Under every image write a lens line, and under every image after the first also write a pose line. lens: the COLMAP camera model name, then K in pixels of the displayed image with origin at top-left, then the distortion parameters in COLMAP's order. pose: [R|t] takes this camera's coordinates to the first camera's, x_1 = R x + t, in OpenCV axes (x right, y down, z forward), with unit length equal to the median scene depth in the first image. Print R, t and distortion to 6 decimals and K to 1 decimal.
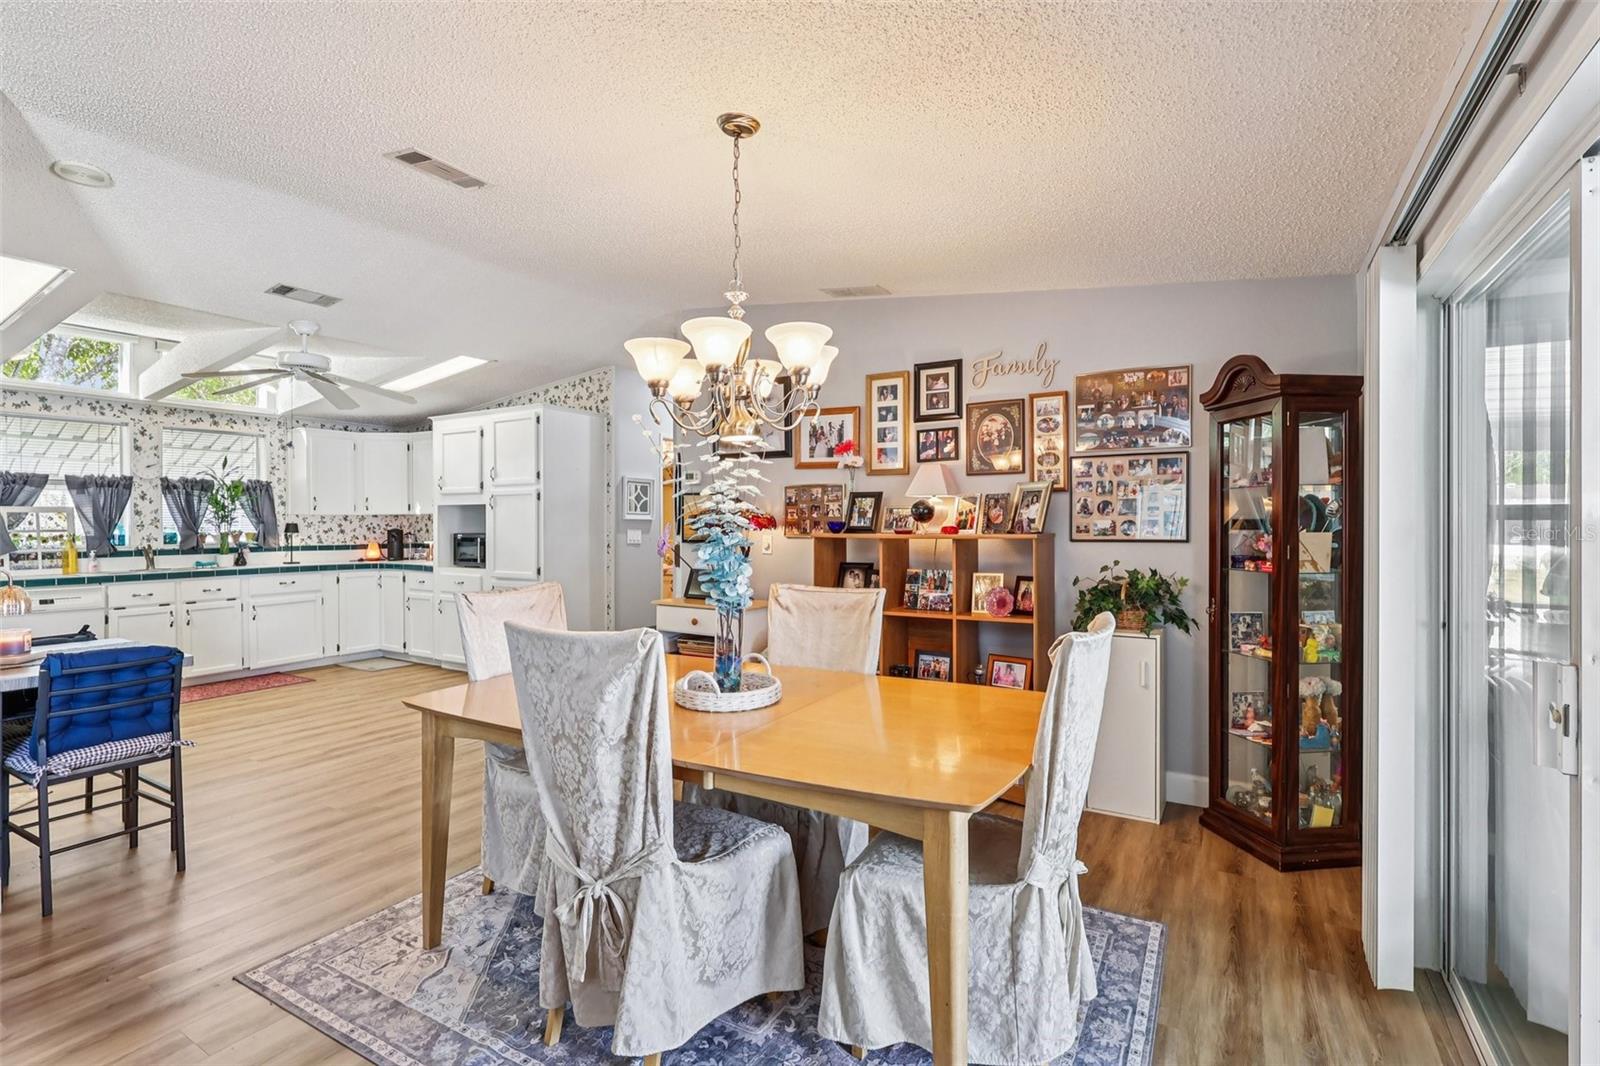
lens RADIAL K [[743.8, 0, 812.5], [0, 743.8, 527.9], [0, 0, 1]] dist [-0.000065, 0.000466]
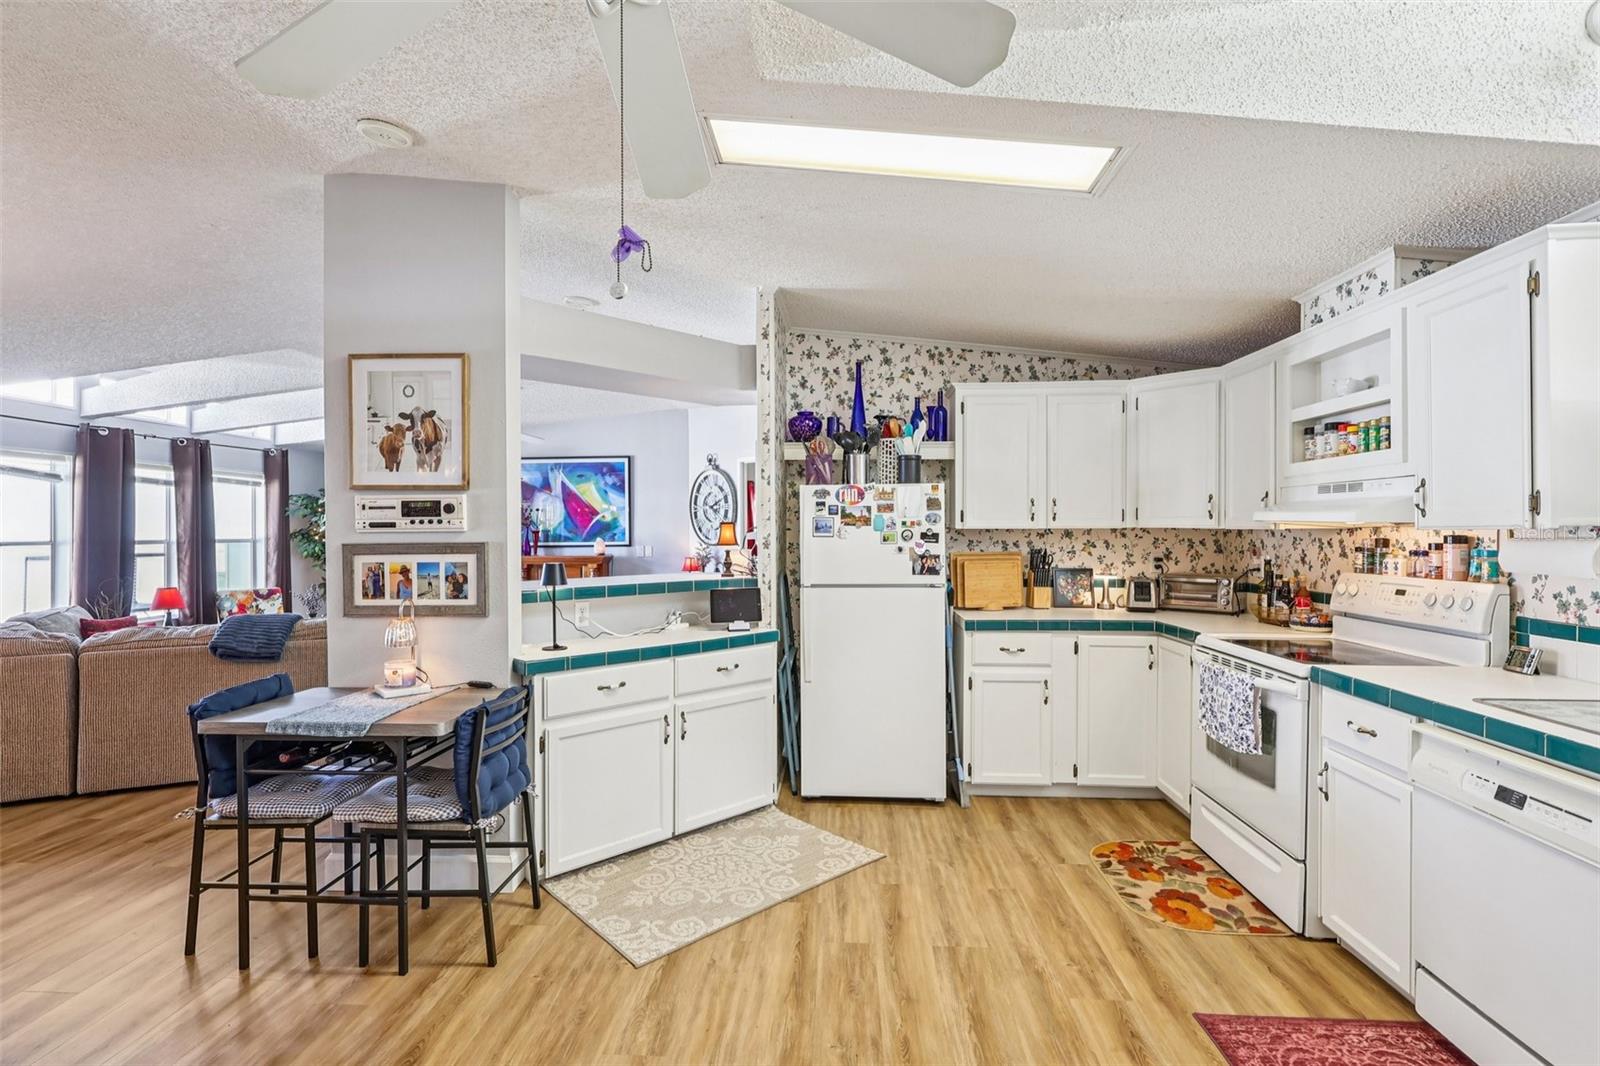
lens RADIAL K [[743.8, 0, 805.6], [0, 743.8, 531.6], [0, 0, 1]] dist [-0.000065, 0.000466]
pose [[-0.892656, 0.005095, -0.450710, -0.479702], [0.002997, 0.999981, 0.005368, -0.016654], [0.450729, 0.003441, -0.892654, 0.915400]]
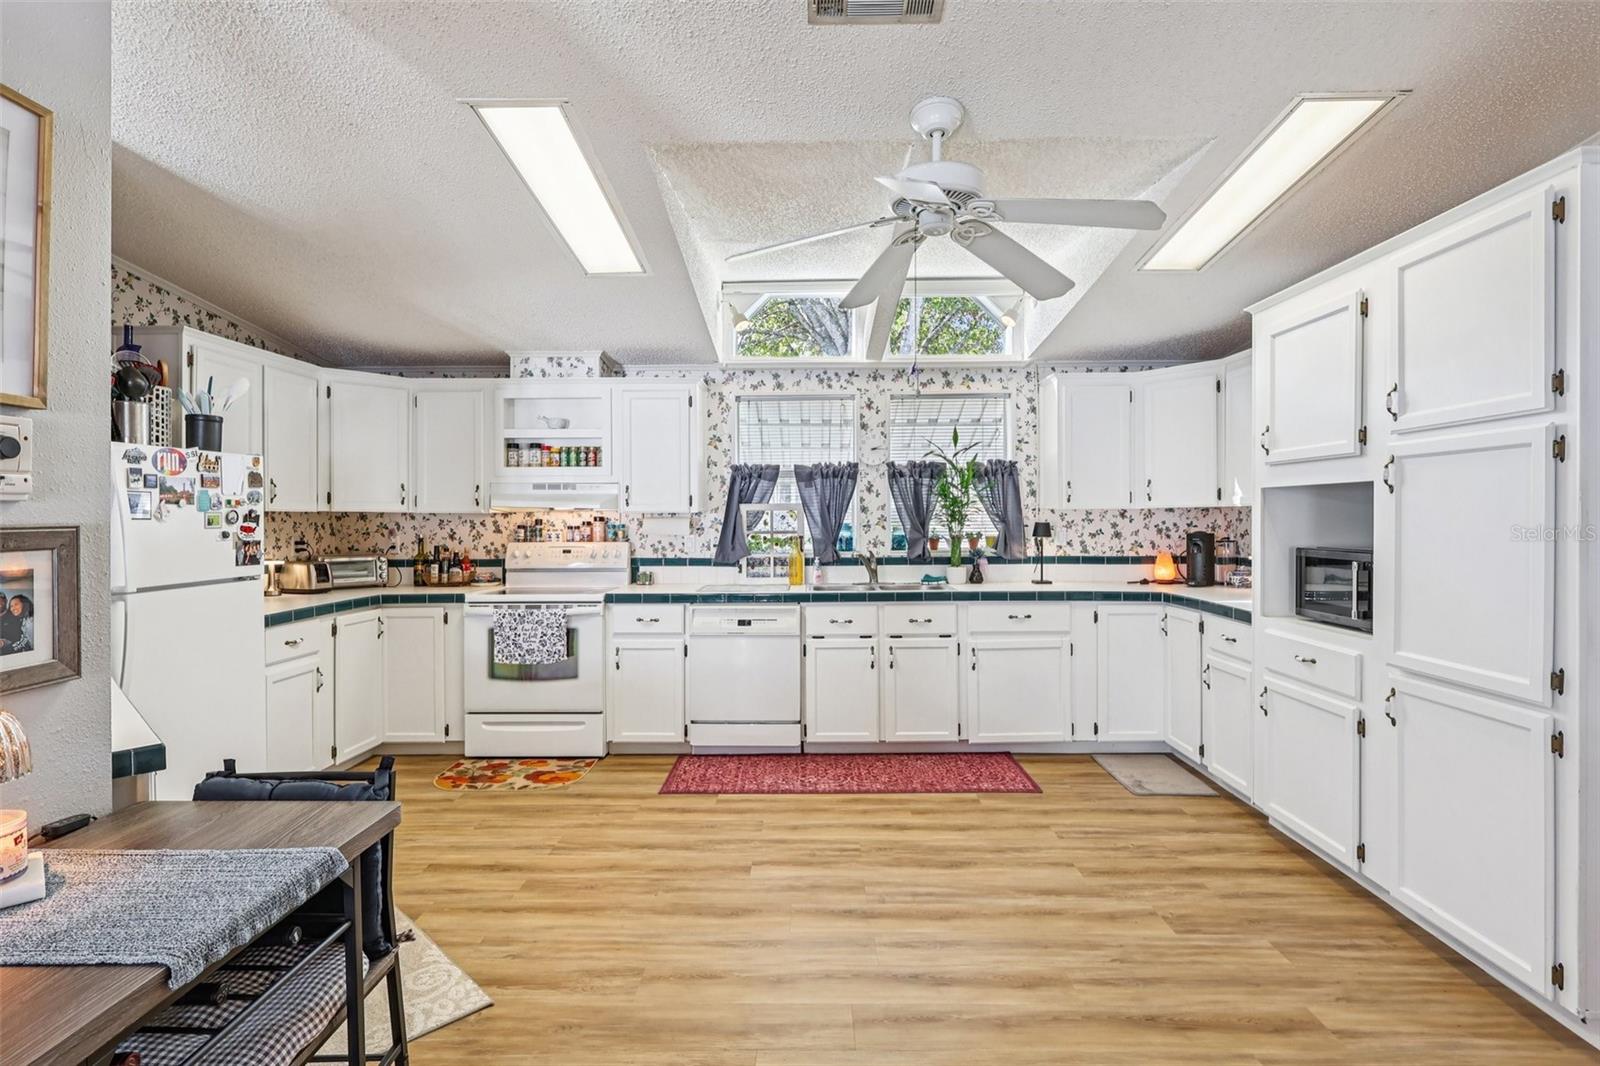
lens RADIAL K [[769.9, 0, 799.9], [0, 769.9, 523.6], [0, 0, 1]] dist [-0.000721, 0.000422]
pose [[0.486889, 0.007840, -0.873429, -0.222420], [-0.001785, 0.999967, 0.007981, -0.011153], [0.873462, -0.002326, 0.486887, 0.516393]]
